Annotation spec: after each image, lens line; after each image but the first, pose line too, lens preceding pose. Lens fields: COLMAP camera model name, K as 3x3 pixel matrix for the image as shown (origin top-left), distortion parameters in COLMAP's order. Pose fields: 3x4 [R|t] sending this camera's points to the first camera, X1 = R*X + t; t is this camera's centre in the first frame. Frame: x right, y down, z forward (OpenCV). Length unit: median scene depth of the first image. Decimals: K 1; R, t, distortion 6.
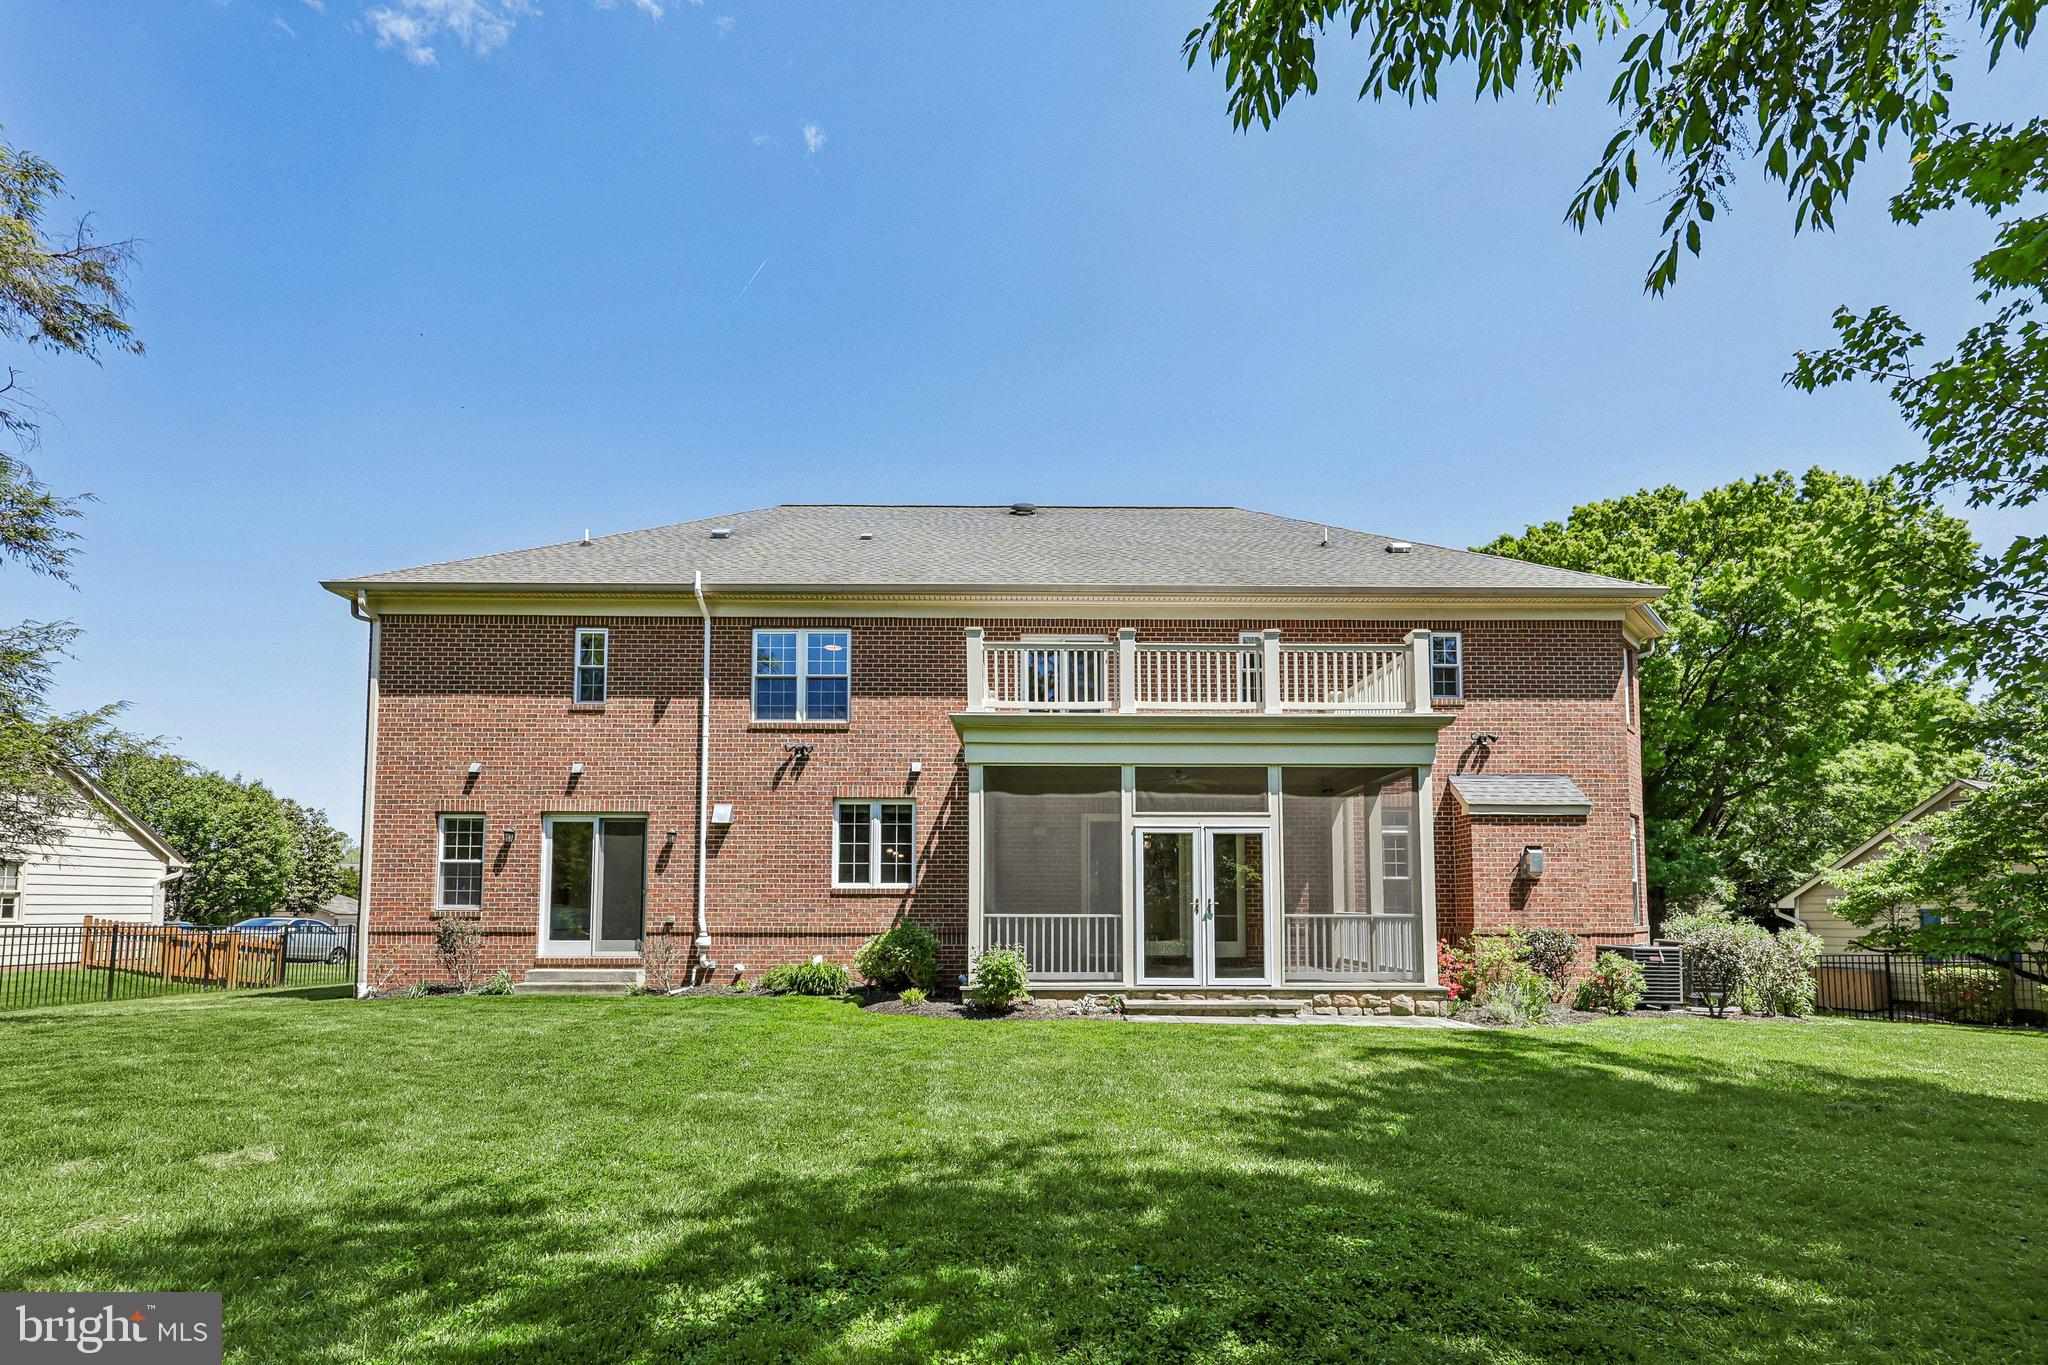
lens RADIAL K [[865.1, 0, 1154.8], [0, 865.1, 863.0], [0, 0, 1]] dist [0.001539, -0.000073]
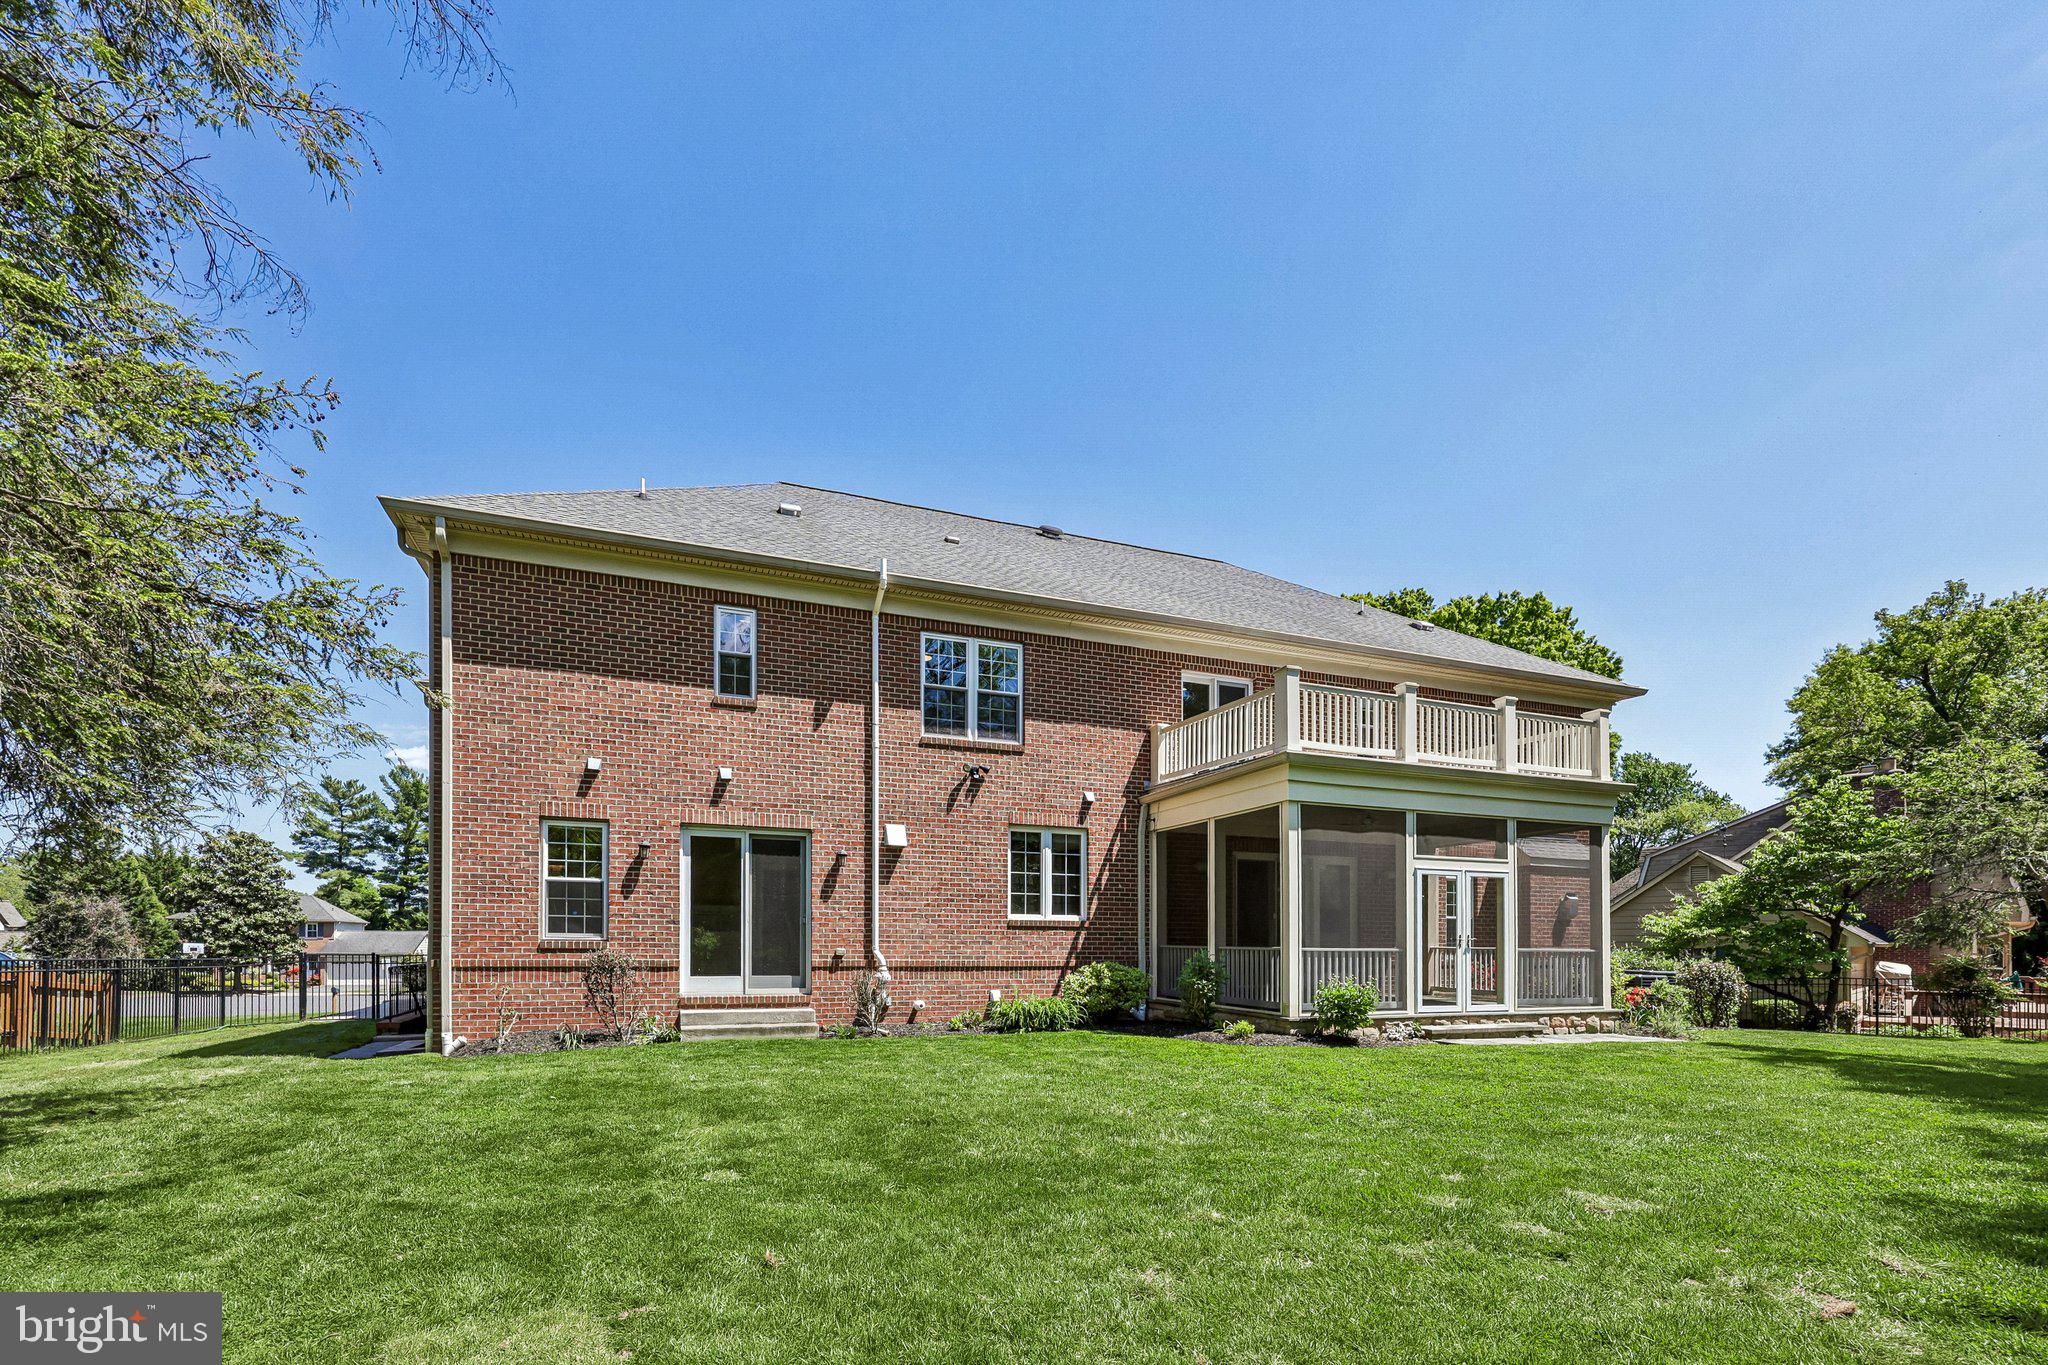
lens RADIAL K [[829.0, 0, 1122.6], [0, 829.0, 941.2], [0, 0, 1]] dist [-0.000242, -0.000037]
pose [[0.947213, 0.006483, 0.320540, -0.553693], [-0.023121, 0.998574, 0.048127, 0.006290], [-0.319771, -0.052998, 0.946012, 0.098440]]
